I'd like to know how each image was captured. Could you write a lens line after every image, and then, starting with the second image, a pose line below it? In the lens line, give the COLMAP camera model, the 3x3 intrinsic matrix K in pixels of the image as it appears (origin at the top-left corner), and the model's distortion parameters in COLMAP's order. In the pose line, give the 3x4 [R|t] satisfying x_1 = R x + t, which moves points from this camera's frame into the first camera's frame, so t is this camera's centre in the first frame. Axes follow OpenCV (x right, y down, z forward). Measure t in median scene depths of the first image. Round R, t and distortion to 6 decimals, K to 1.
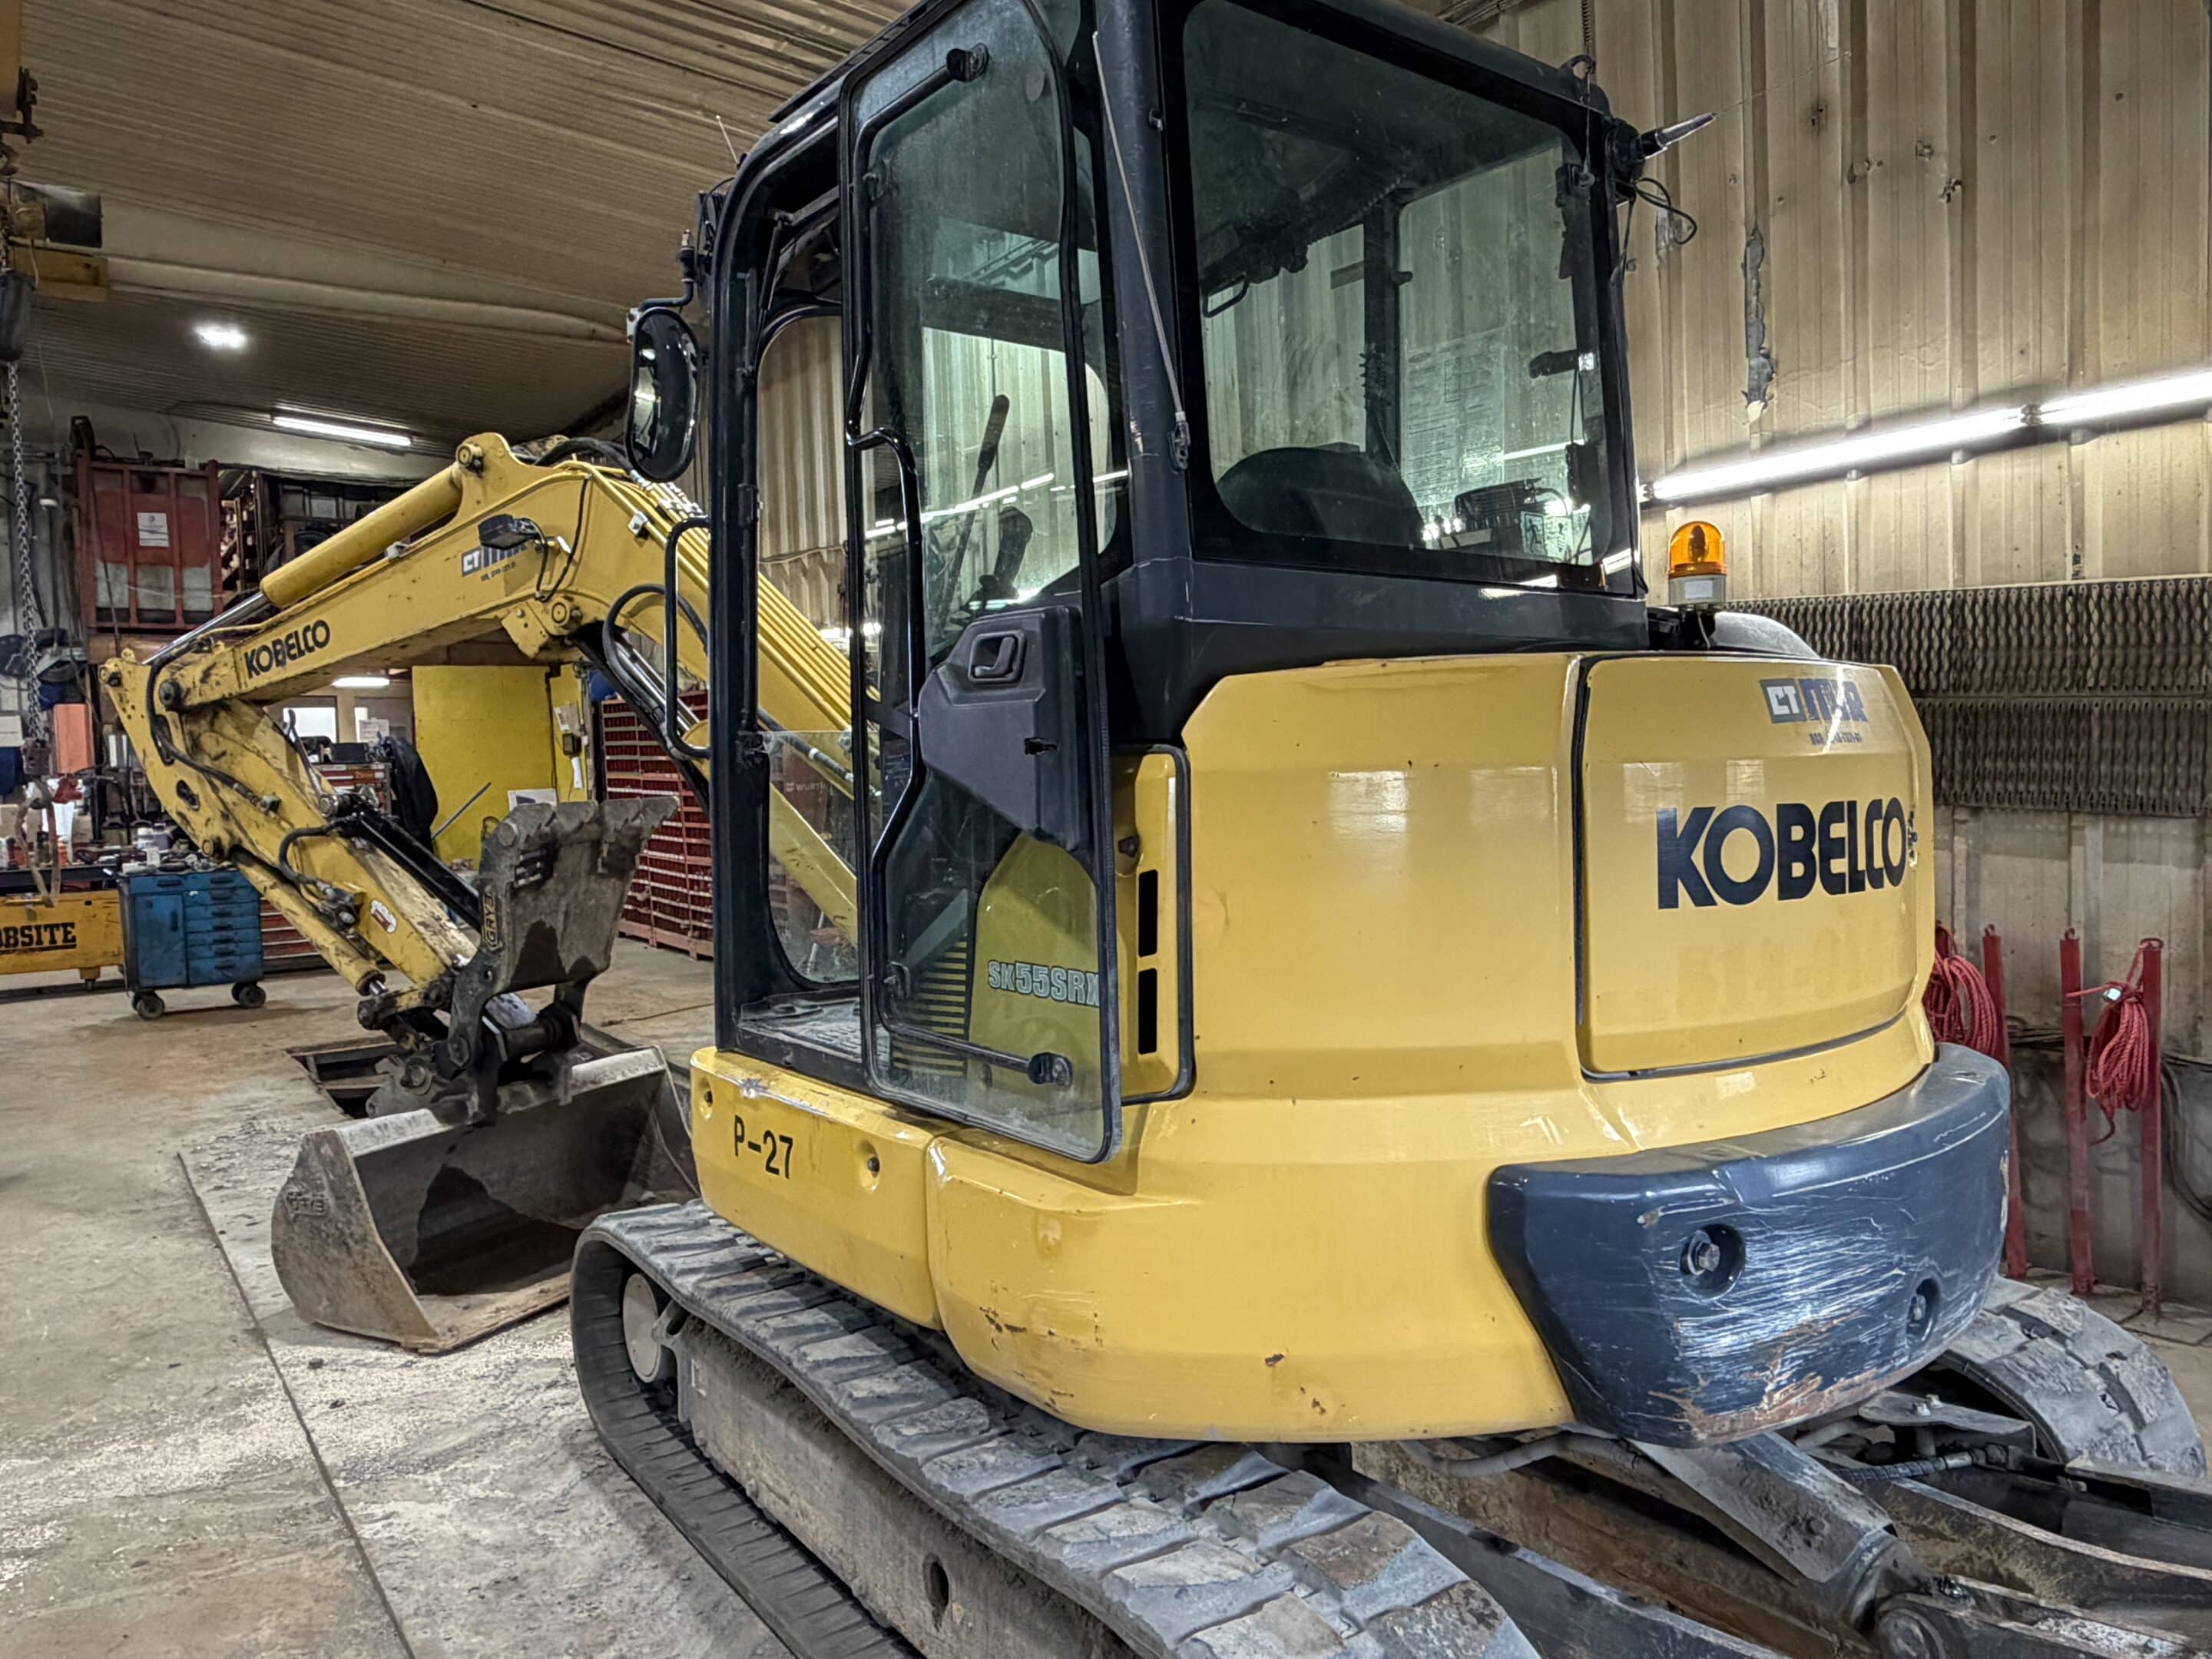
lens RADIAL K [[1565.1, 0, 1098.9], [0, 1565.1, 828.8], [0, 0, 1]] dist [0.003409, -0.003607]
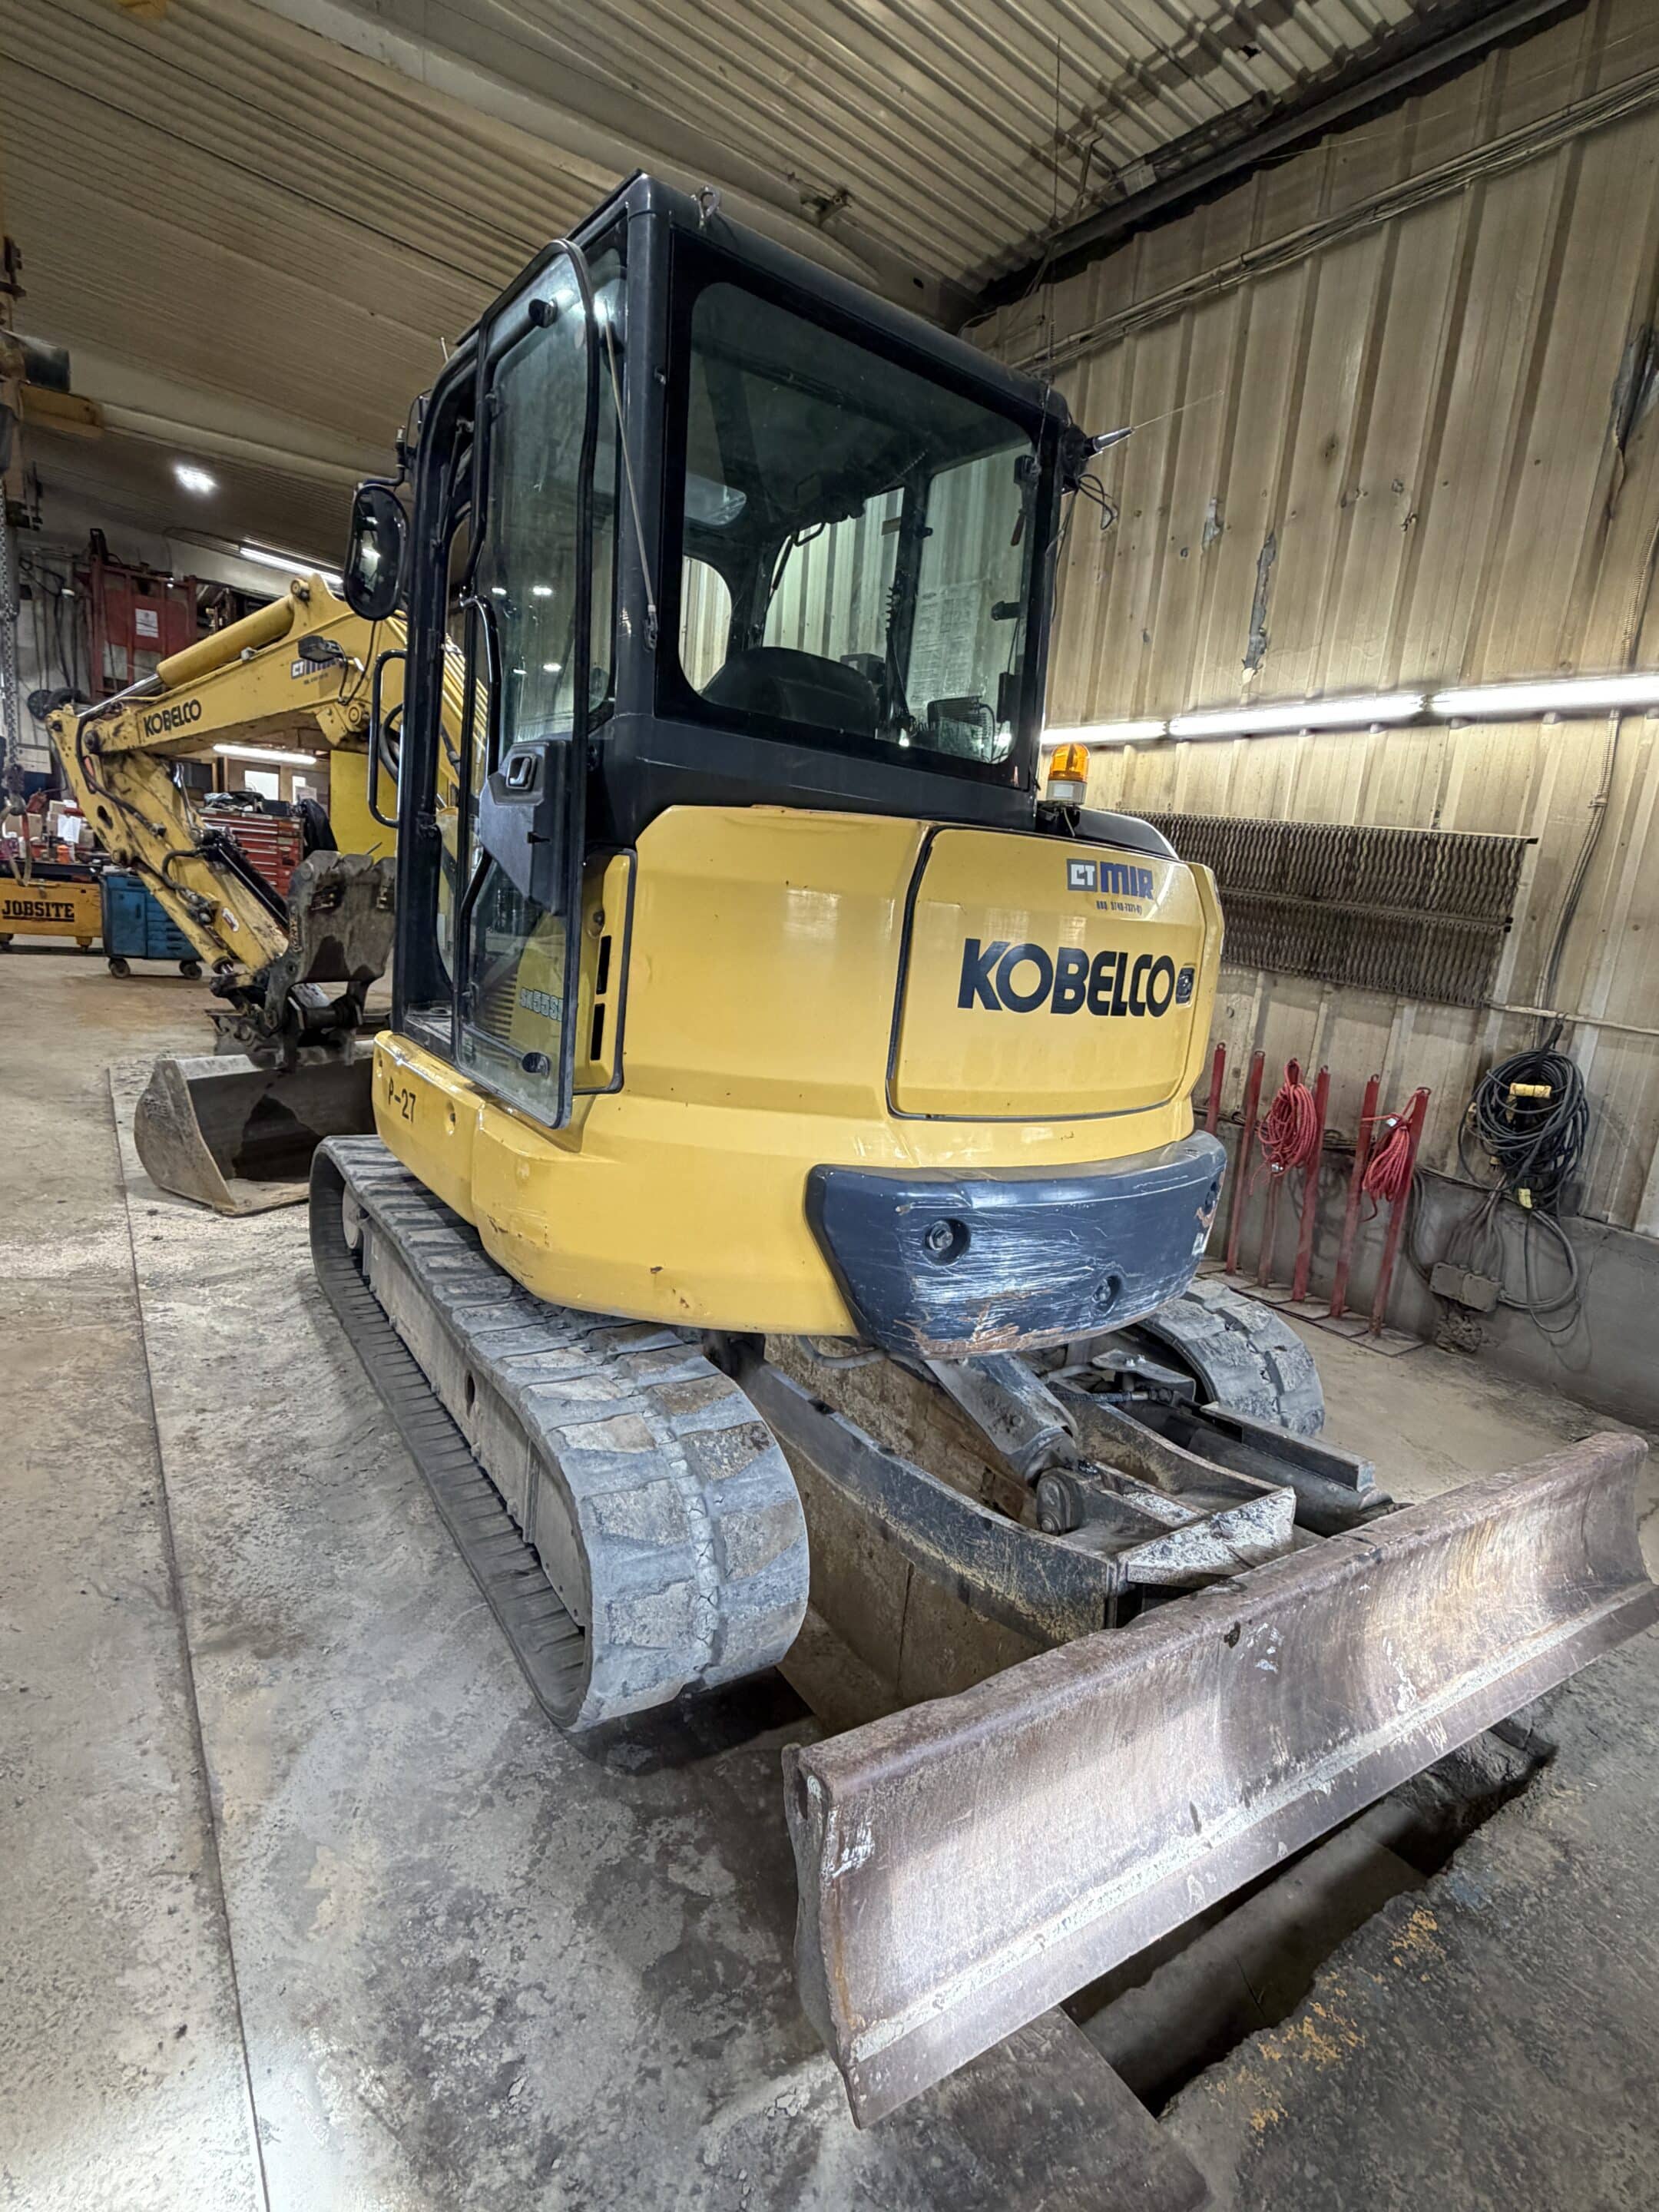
lens RADIAL K [[1098.6, 0, 827.3], [0, 1098.6, 1102.3], [0, 0, 1]] dist [0.001386, -0.000590]
pose [[0.991966, 0.126441, 0.003885, 0.124632], [-0.125577, 0.980550, 0.150840, -0.000540], [0.015263, -0.150116, 0.988551, -0.012023]]
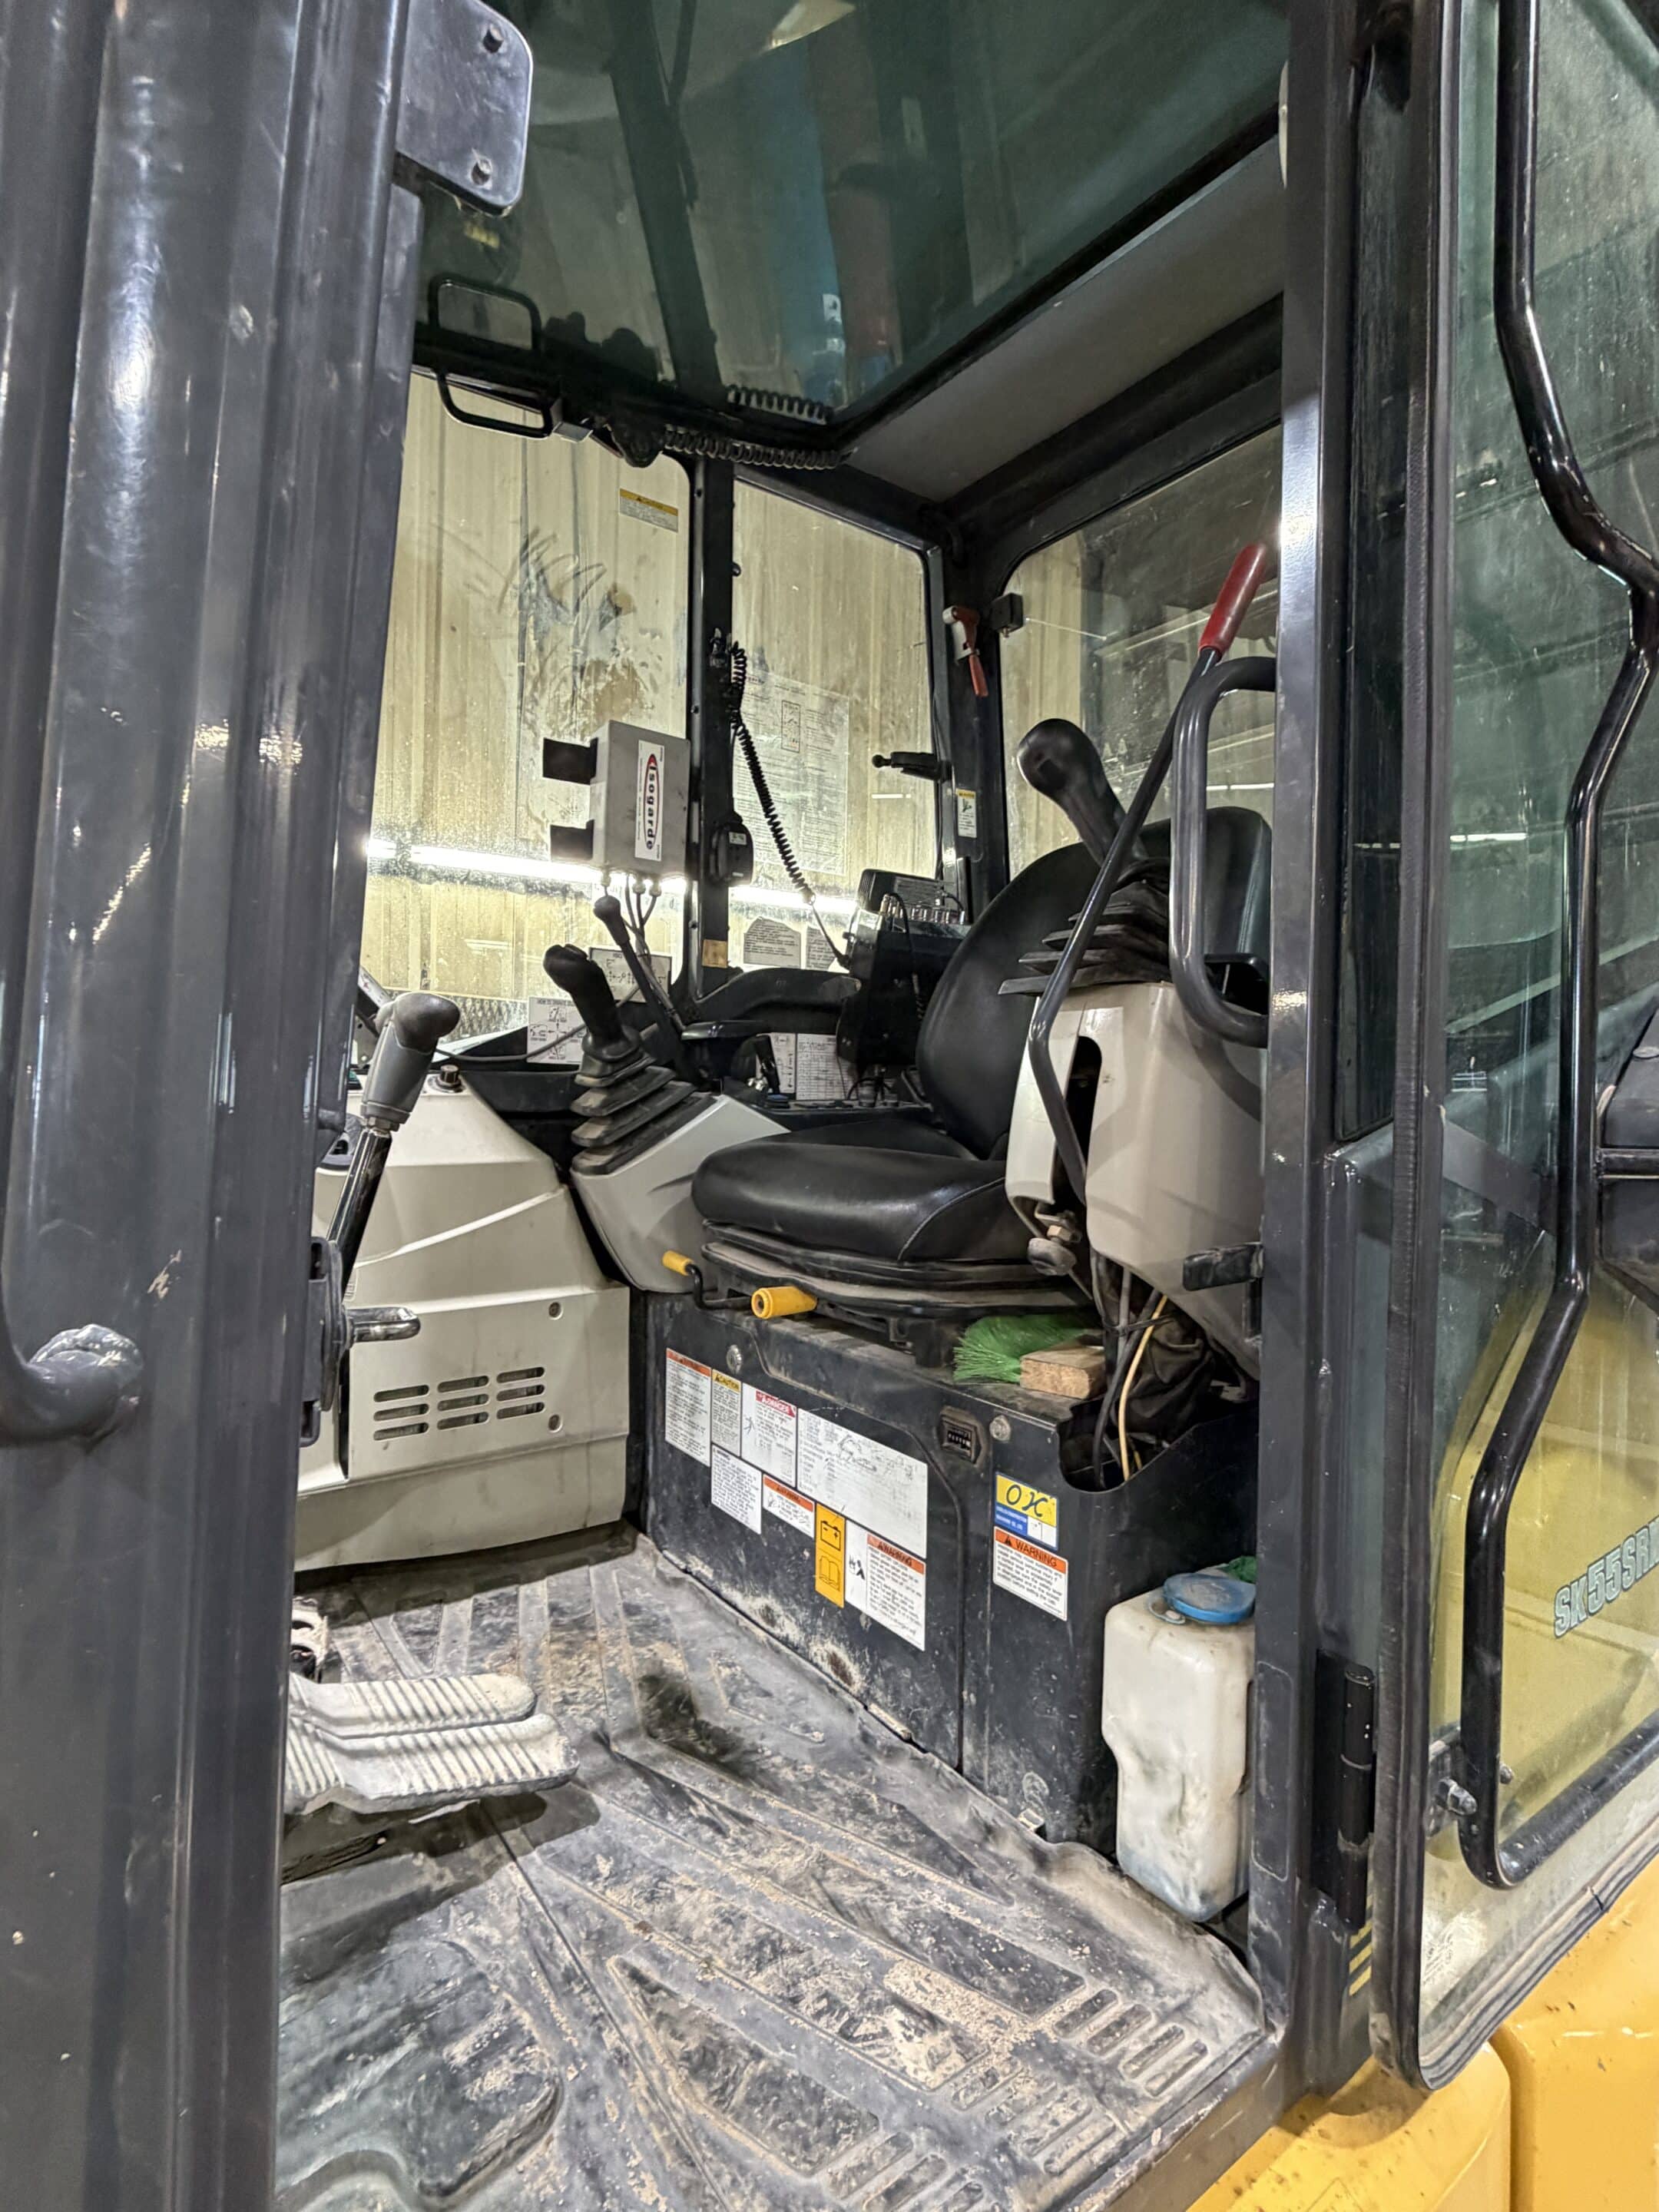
lens RADIAL K [[1098.6, 0, 832.9], [0, 1098.6, 1090.8], [0, 0, 1]] dist [0.001386, -0.000590]
pose [[0.018225, 0.017848, 0.999675, -0.268273], [0.033279, 0.999276, -0.018448, -0.054764], [-0.999280, 0.033604, 0.017618, 0.704565]]
